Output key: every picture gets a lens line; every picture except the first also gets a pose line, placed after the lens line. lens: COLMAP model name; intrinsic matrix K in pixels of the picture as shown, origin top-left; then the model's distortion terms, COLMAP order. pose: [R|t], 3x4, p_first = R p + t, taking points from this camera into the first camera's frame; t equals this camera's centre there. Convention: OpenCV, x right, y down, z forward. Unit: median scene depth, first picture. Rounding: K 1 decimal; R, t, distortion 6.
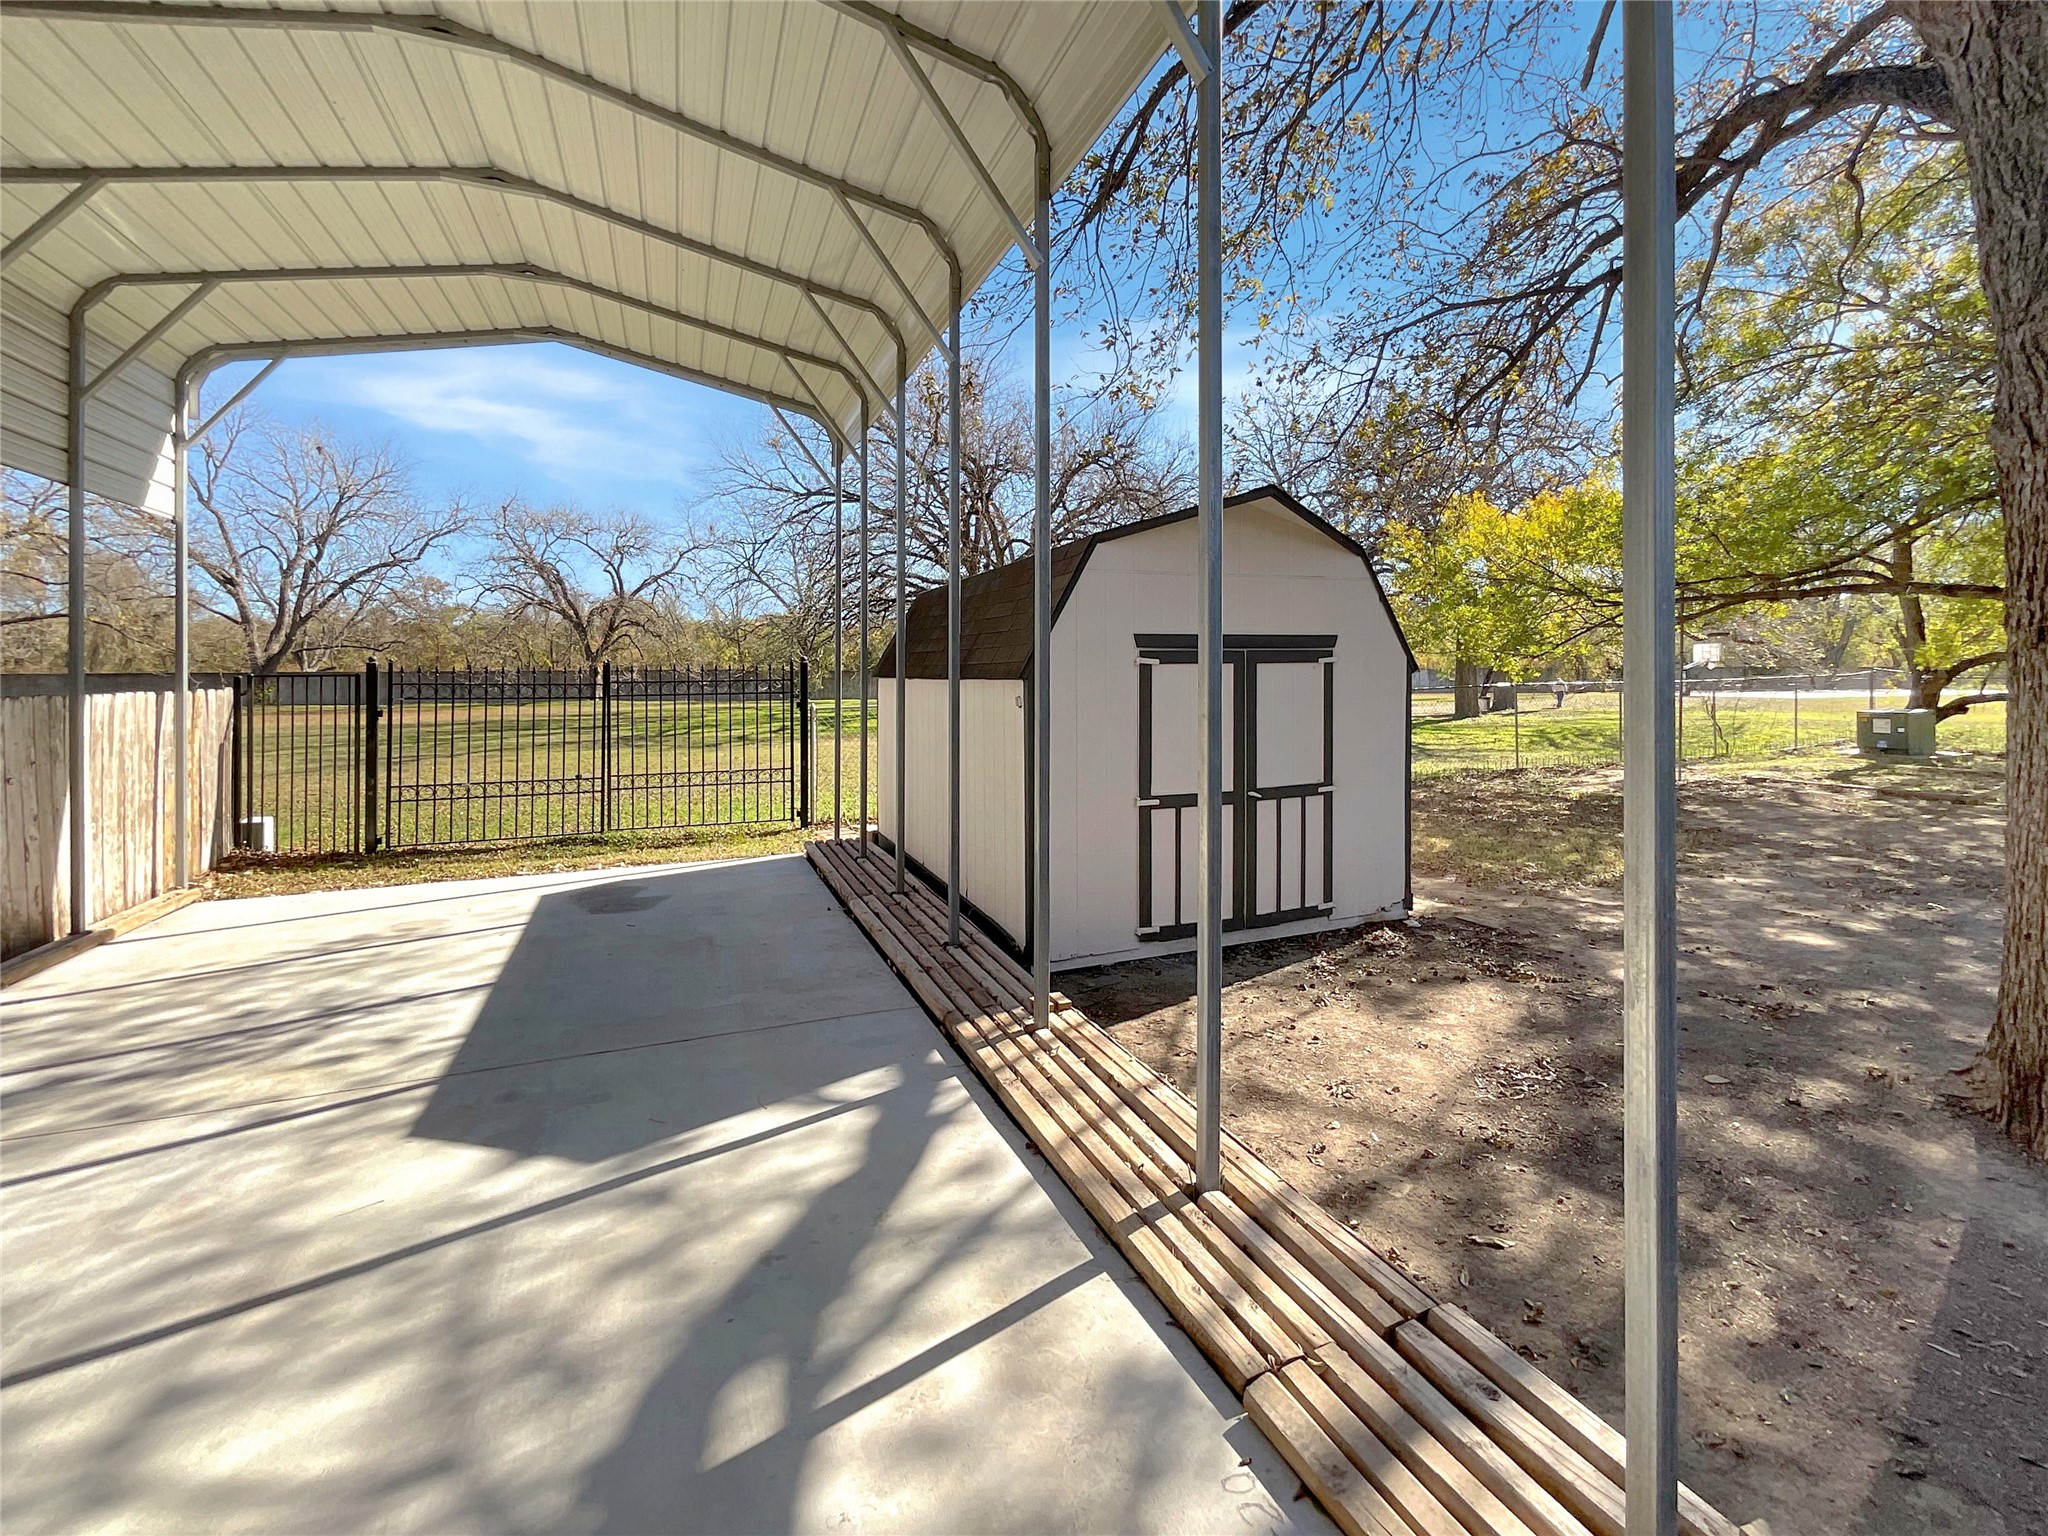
lens RADIAL K [[869.0, 0, 1021.5], [0, 869.0, 680.2], [0, 0, 1]] dist [-0.014013, 0.010233]
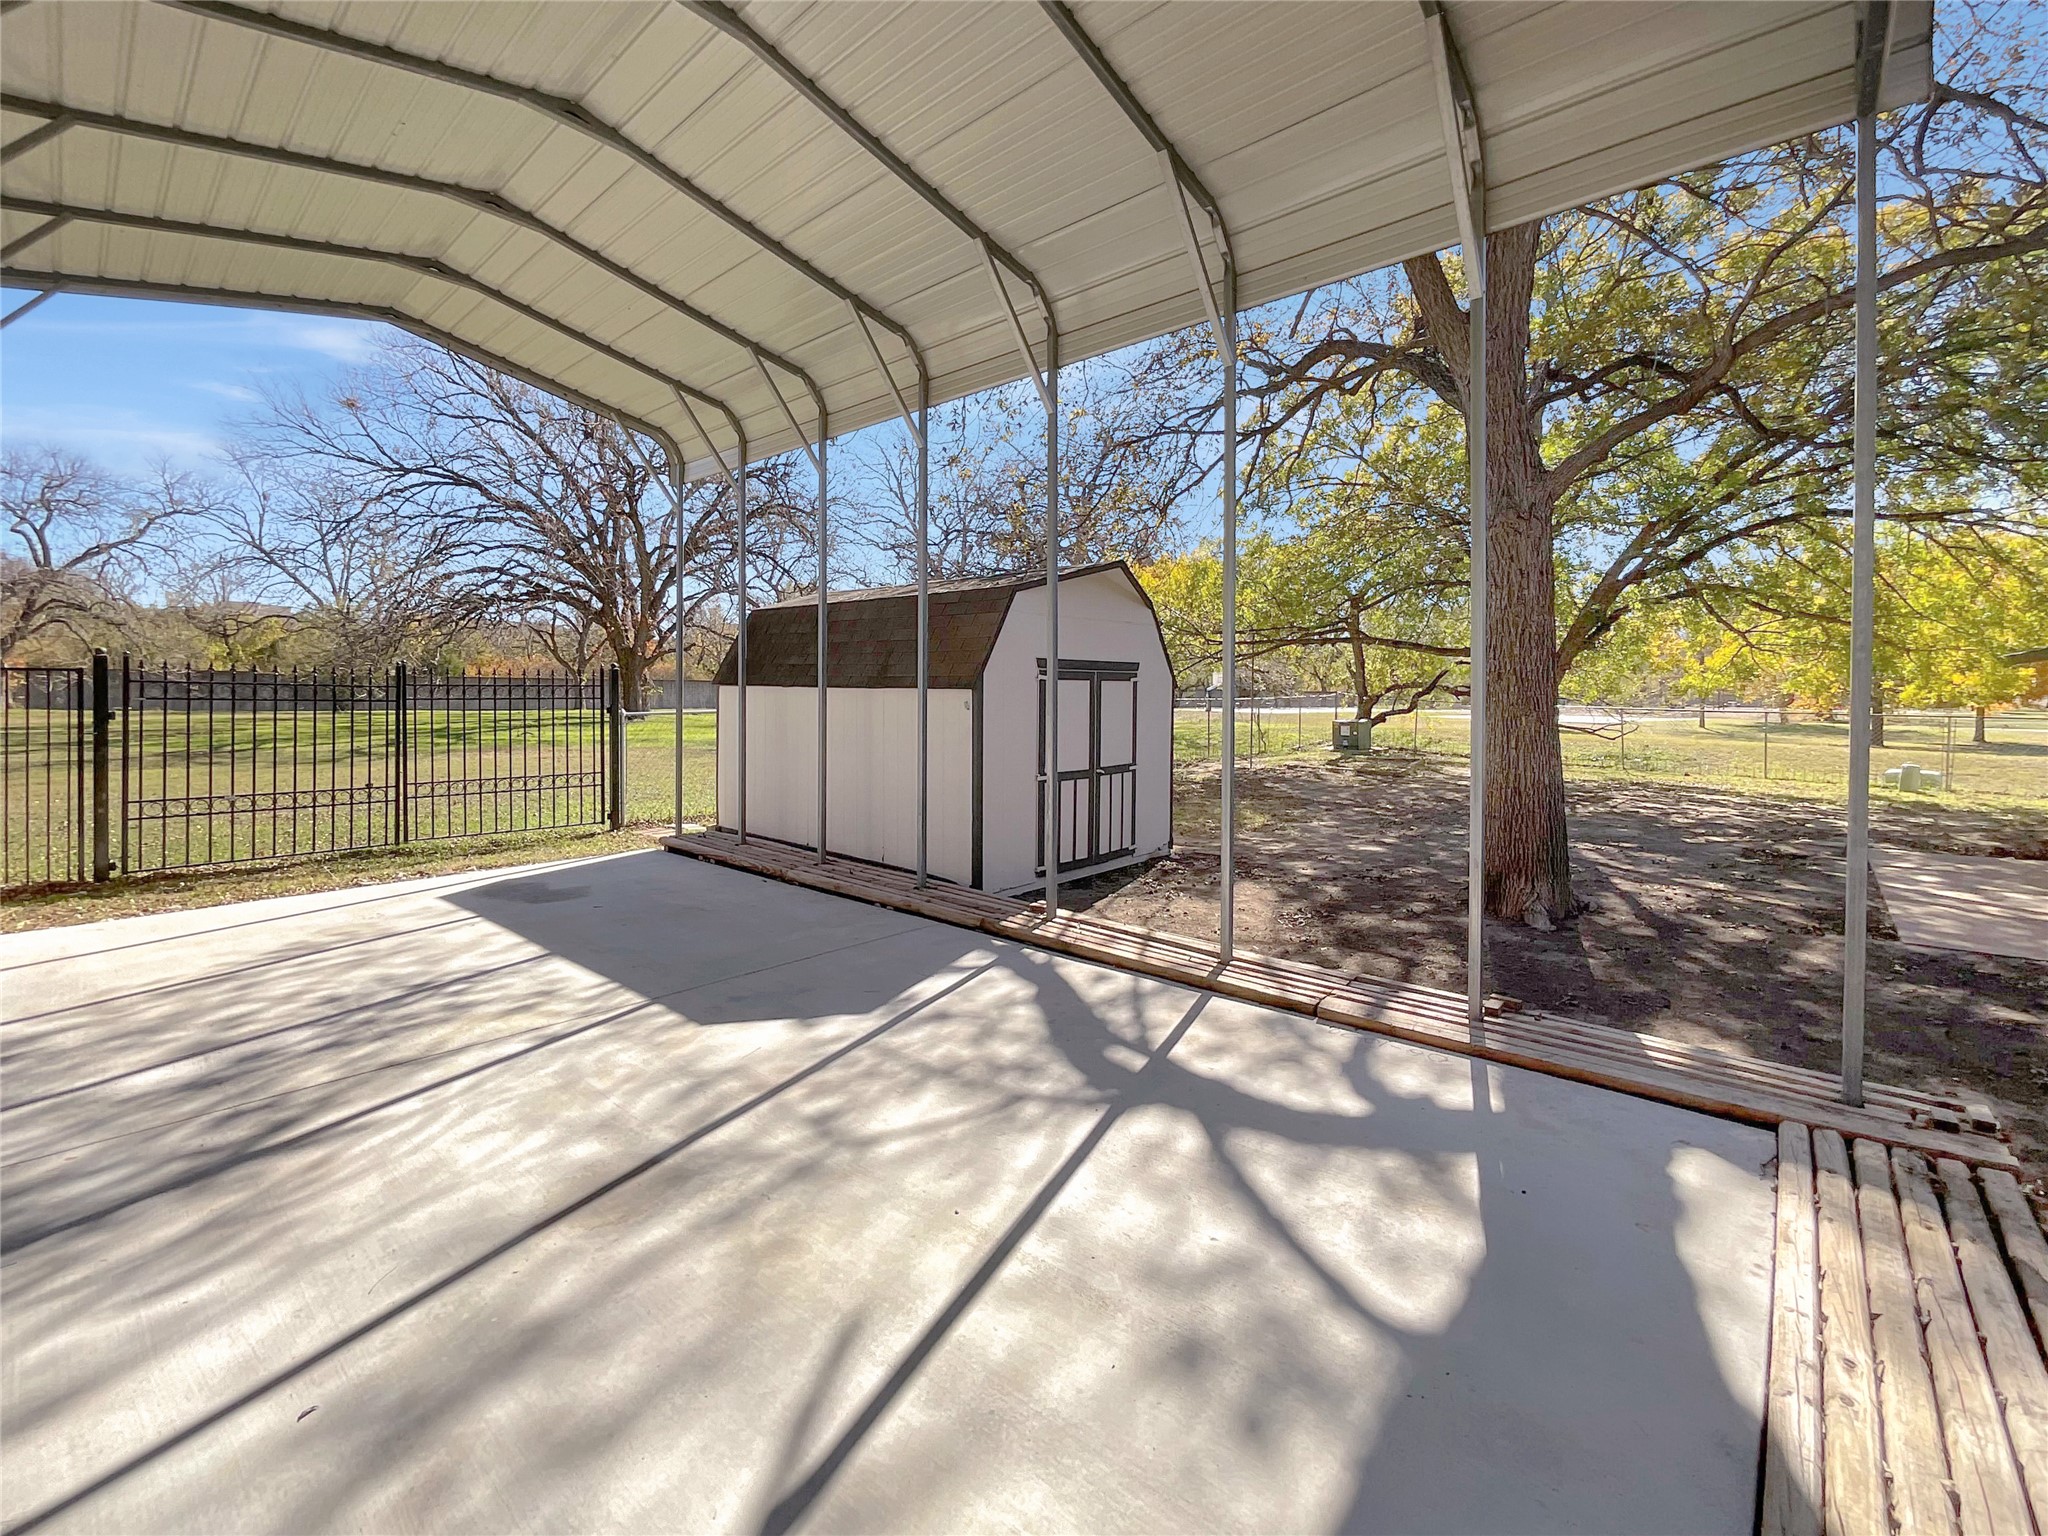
lens RADIAL K [[852.9, 0, 1023.0], [0, 852.9, 696.1], [0, 0, 1]] dist [-0.001525, -0.000281]
pose [[0.894787, 0.014460, 0.446259, -0.461962], [-0.015331, 0.999881, -0.001659, 0.010033], [-0.446230, -0.005357, 0.894902, -0.204575]]
